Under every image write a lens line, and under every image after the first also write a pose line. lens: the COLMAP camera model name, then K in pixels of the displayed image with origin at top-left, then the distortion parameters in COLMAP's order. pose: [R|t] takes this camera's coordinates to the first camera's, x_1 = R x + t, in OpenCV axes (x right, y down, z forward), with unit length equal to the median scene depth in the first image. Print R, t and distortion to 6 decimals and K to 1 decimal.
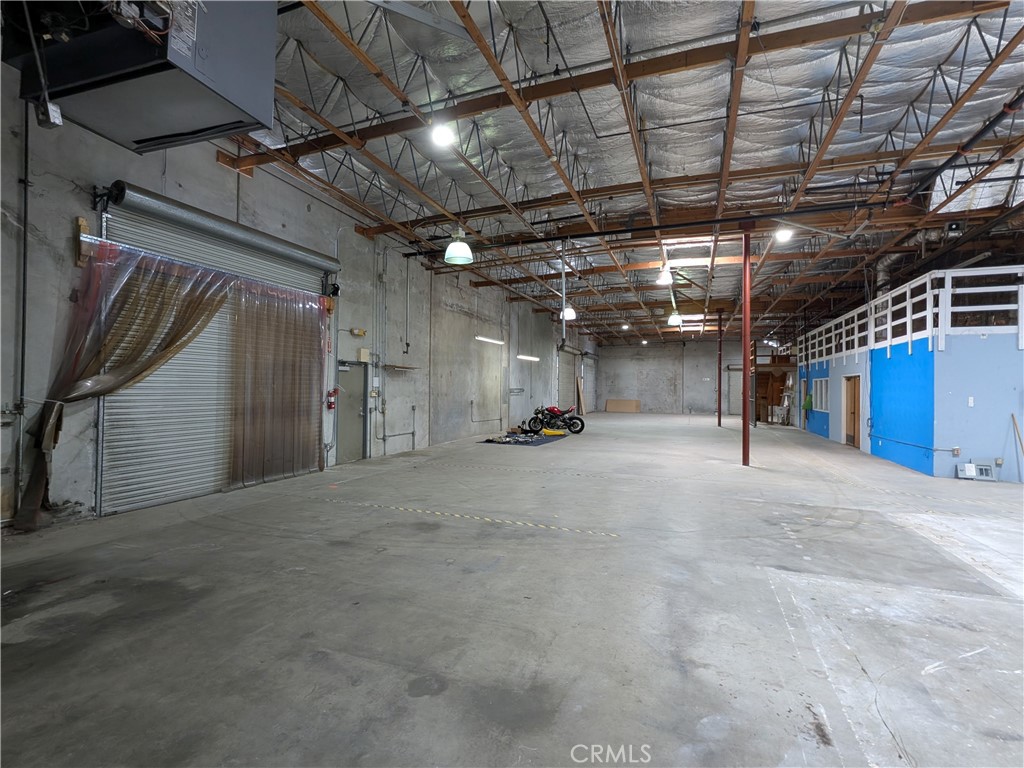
lens RADIAL K [[481.9, 0, 511.2], [0, 481.9, 384.6], [0, 0, 1]] dist [0.003339, -0.000849]
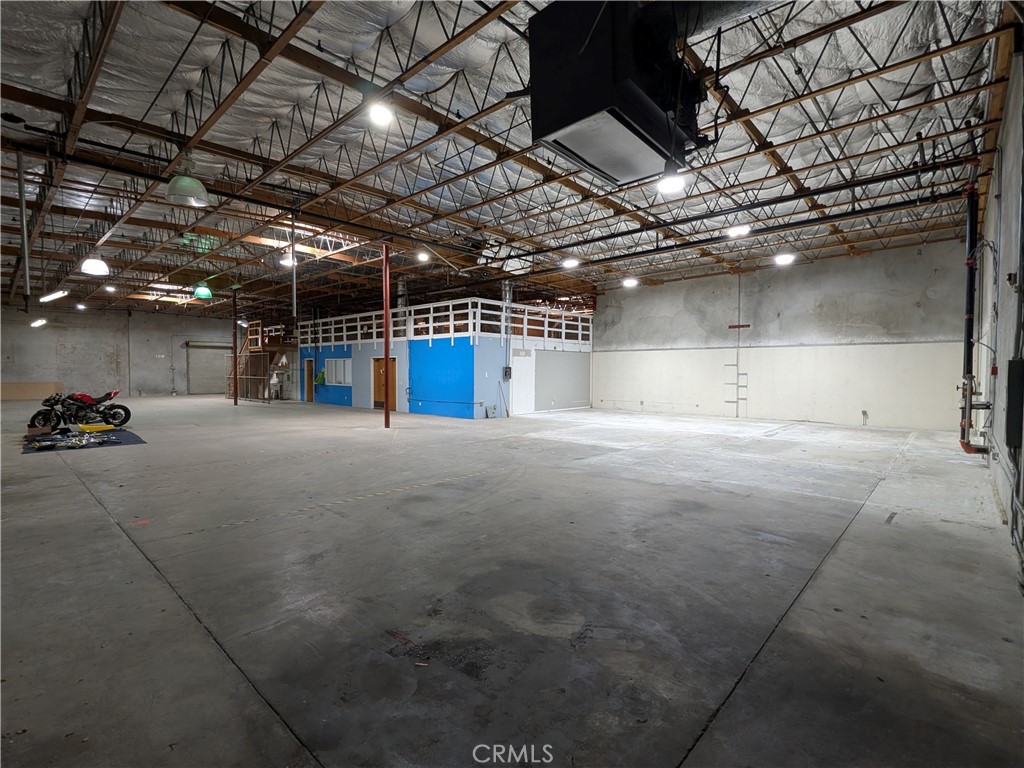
lens RADIAL K [[481.9, 0, 510.3], [0, 481.9, 383.7], [0, 0, 1]] dist [0.003339, -0.000849]
pose [[0.376528, -0.036115, 0.925701, -0.653963], [-0.006453, 0.999113, 0.041604, -0.005563], [-0.926383, -0.021639, 0.375961, 0.247228]]
